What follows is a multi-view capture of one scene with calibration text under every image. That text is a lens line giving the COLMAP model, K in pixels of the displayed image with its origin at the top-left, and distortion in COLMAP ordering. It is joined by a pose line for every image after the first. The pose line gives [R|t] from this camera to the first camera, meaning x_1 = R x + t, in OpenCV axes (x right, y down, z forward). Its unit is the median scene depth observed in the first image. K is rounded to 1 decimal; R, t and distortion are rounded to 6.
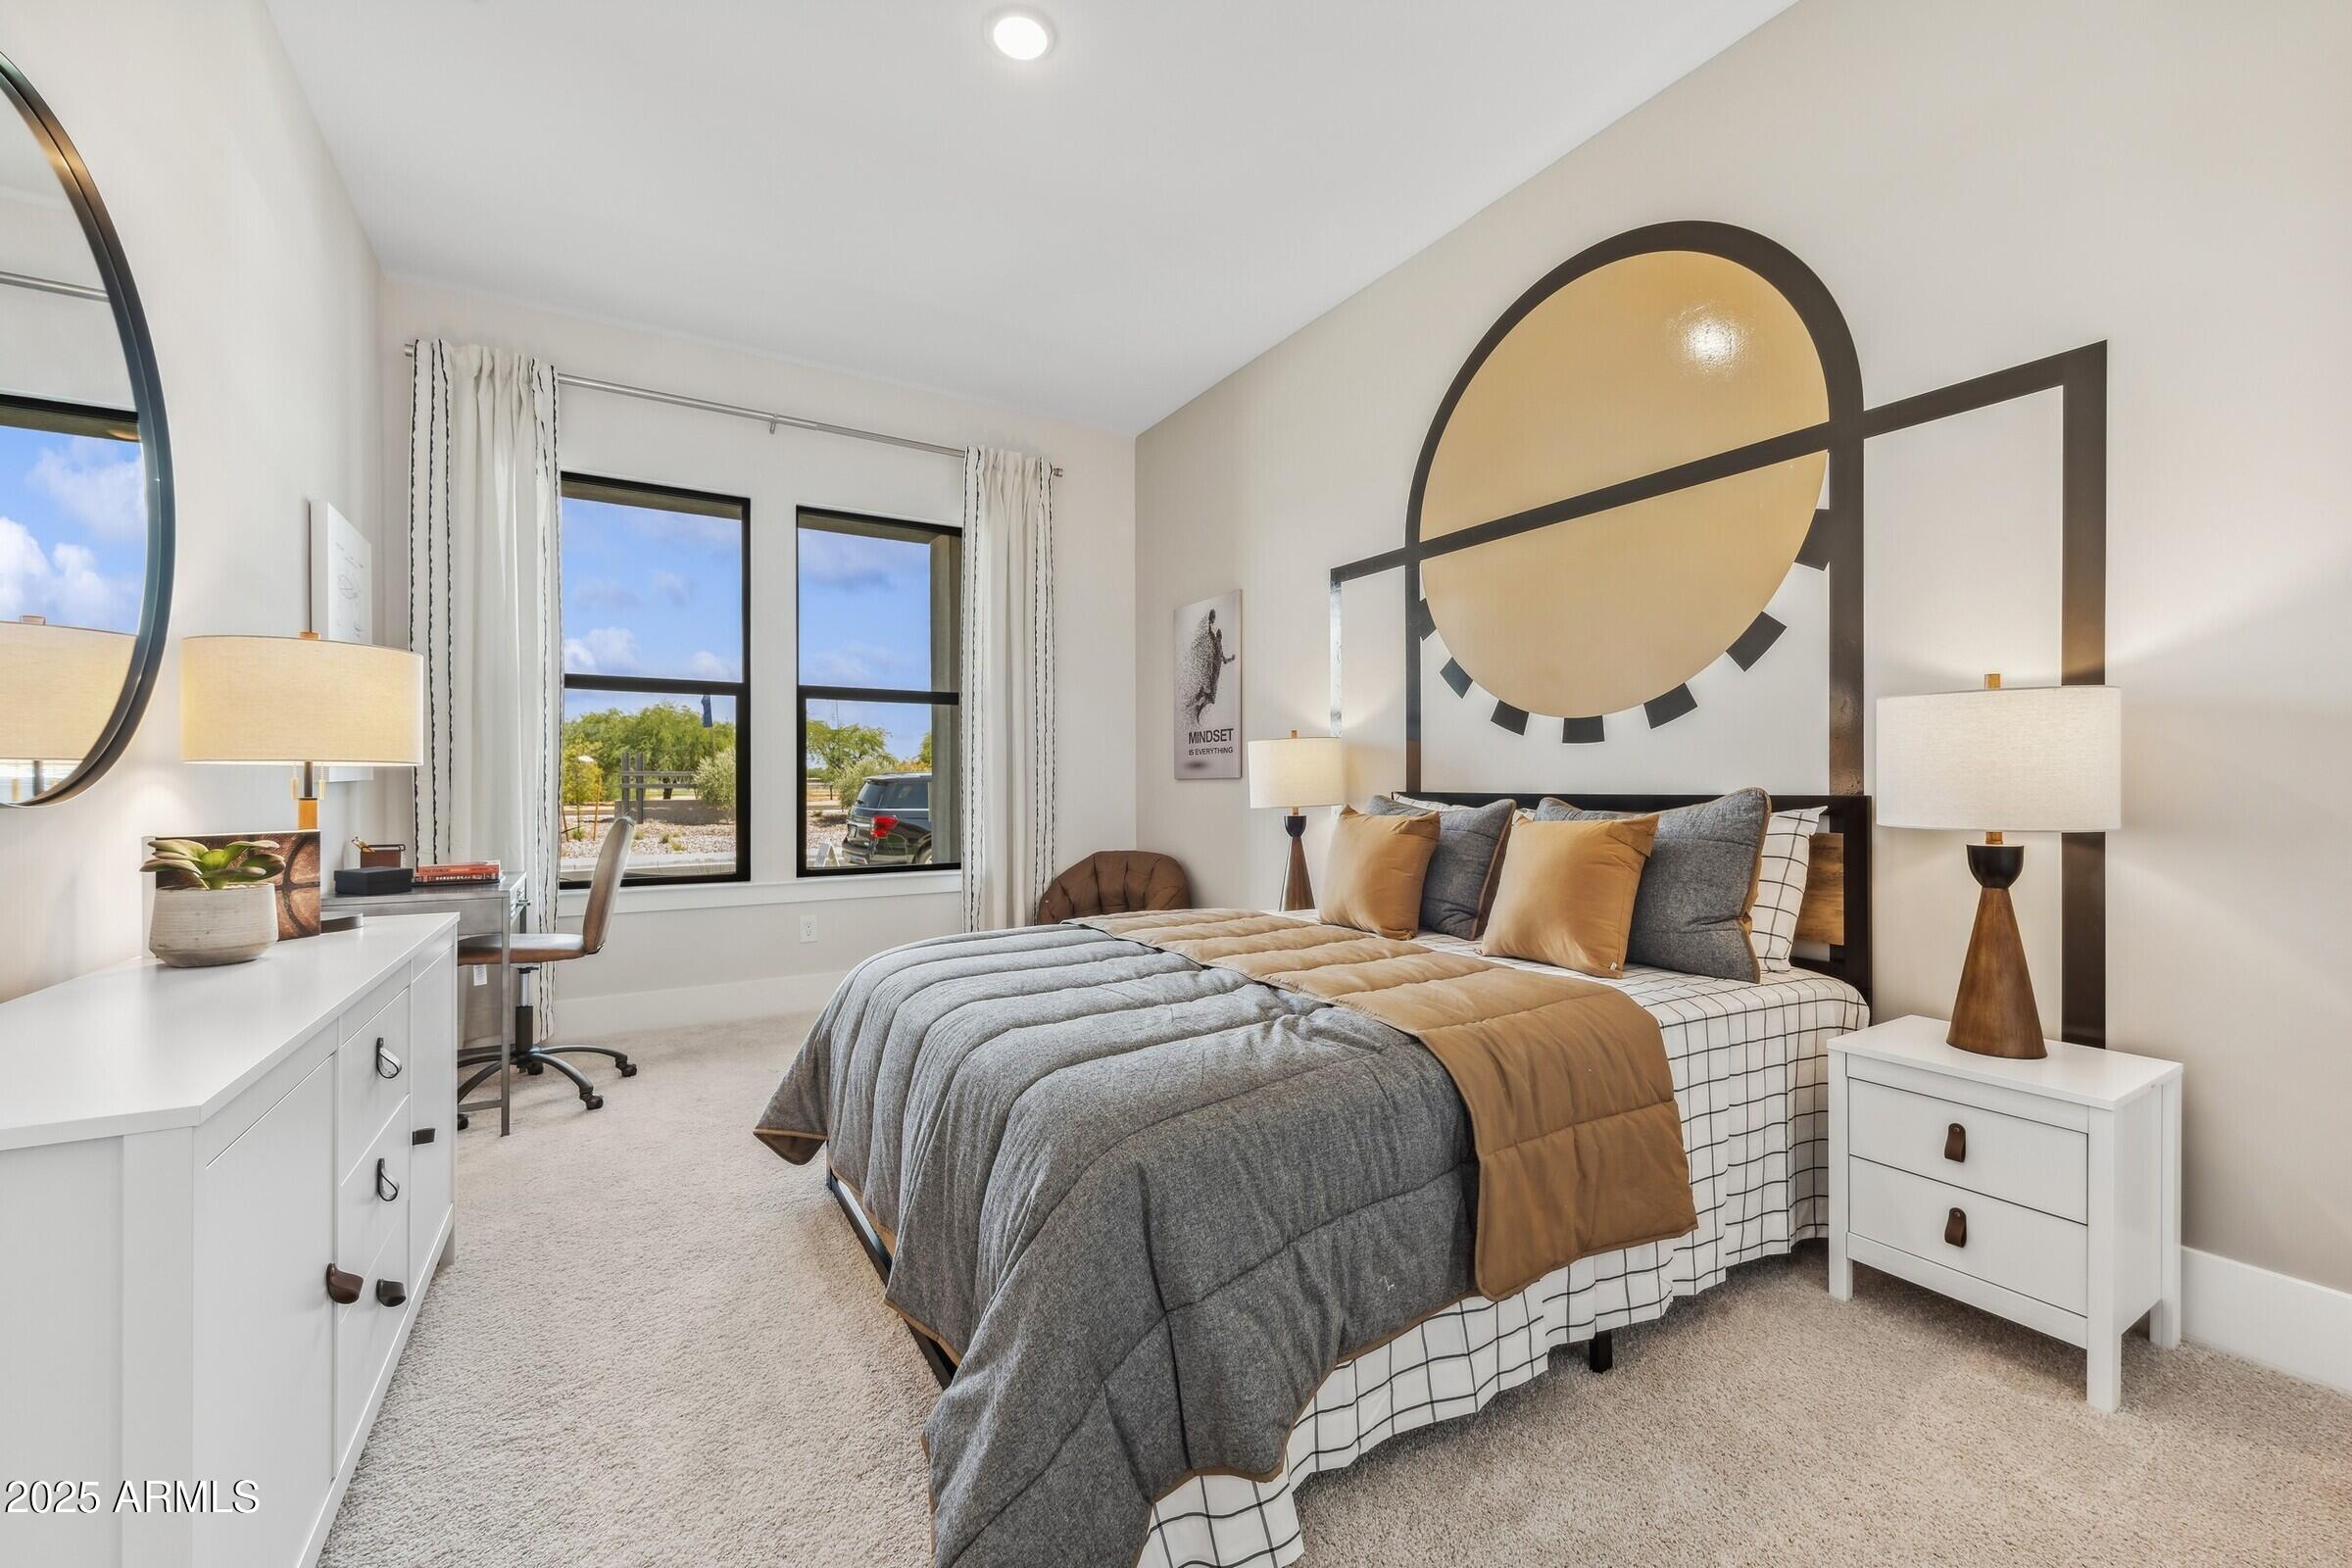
lens RADIAL K [[933.2, 0, 1176.0], [0, 933.2, 784.0], [0, 0, 1]] dist [-0.000187, -0.000017]
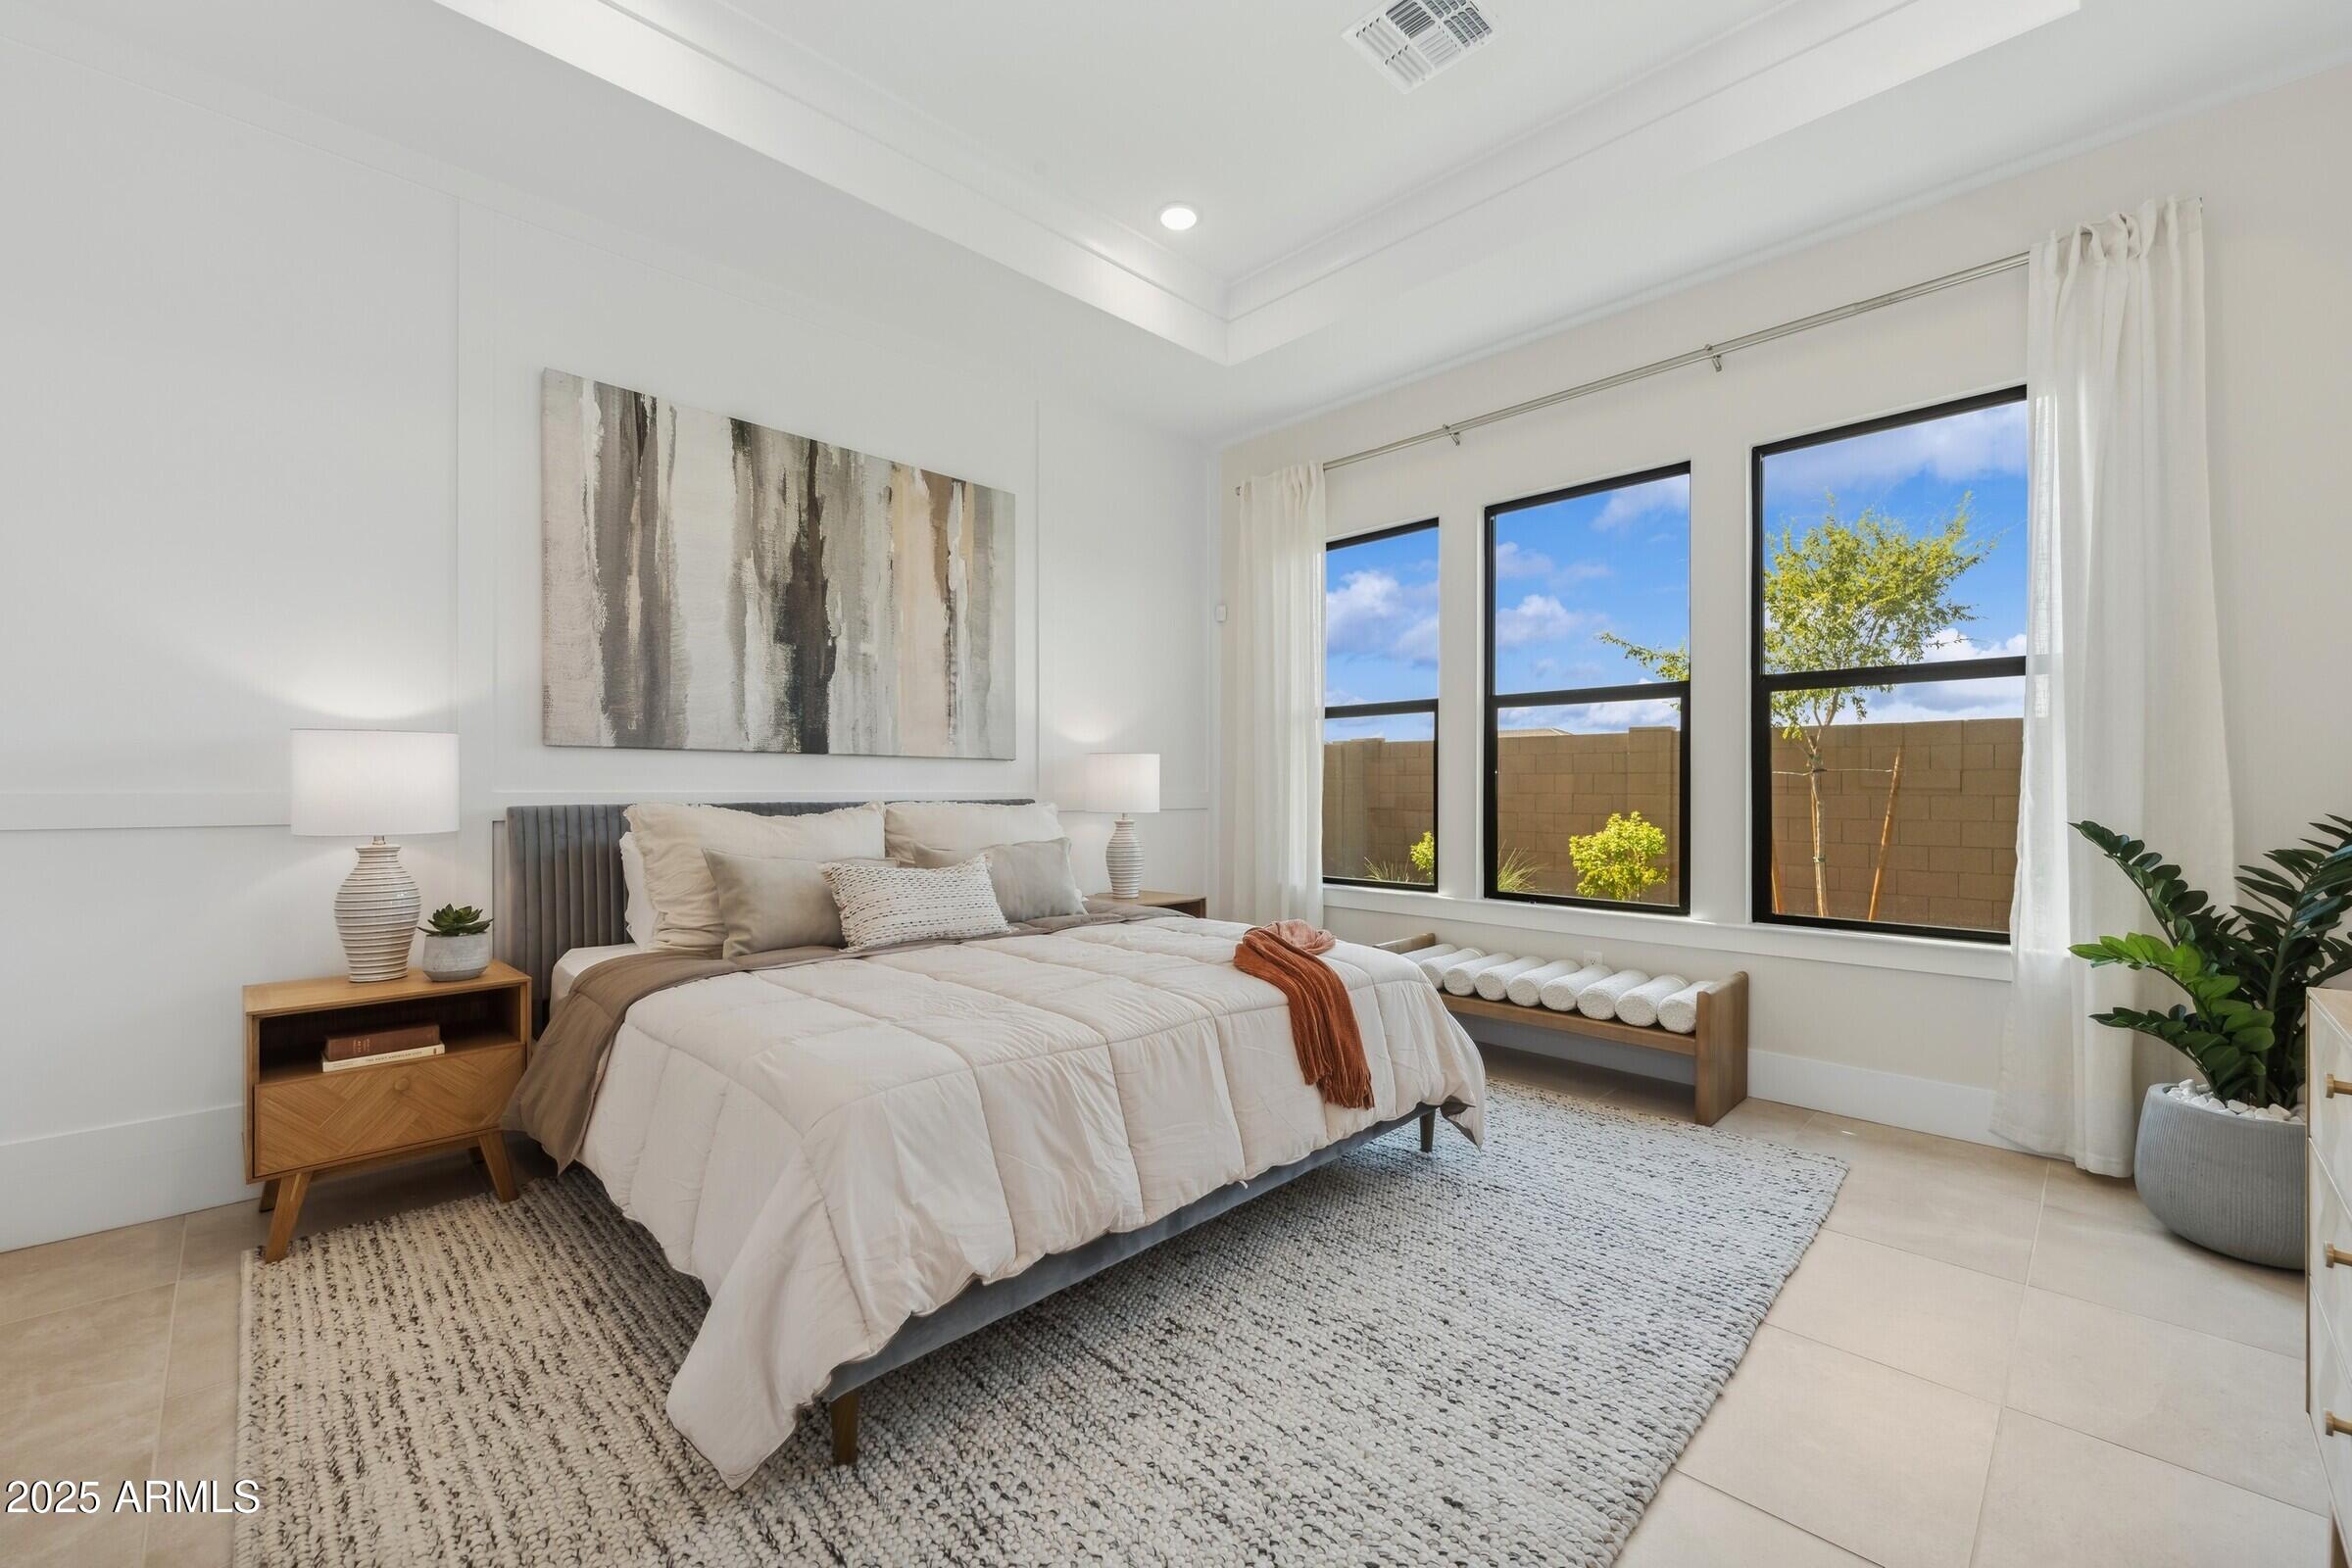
lens RADIAL K [[933.2, 0, 1176.0], [0, 933.2, 784.0], [0, 0, 1]] dist [-0.000187, -0.000017]
pose [[0.240072, 0.005628, -0.970739, 0.448164], [0.000437, 0.999982, 0.005906, -0.022884], [0.970755, -0.001842, 0.240065, 0.478677]]
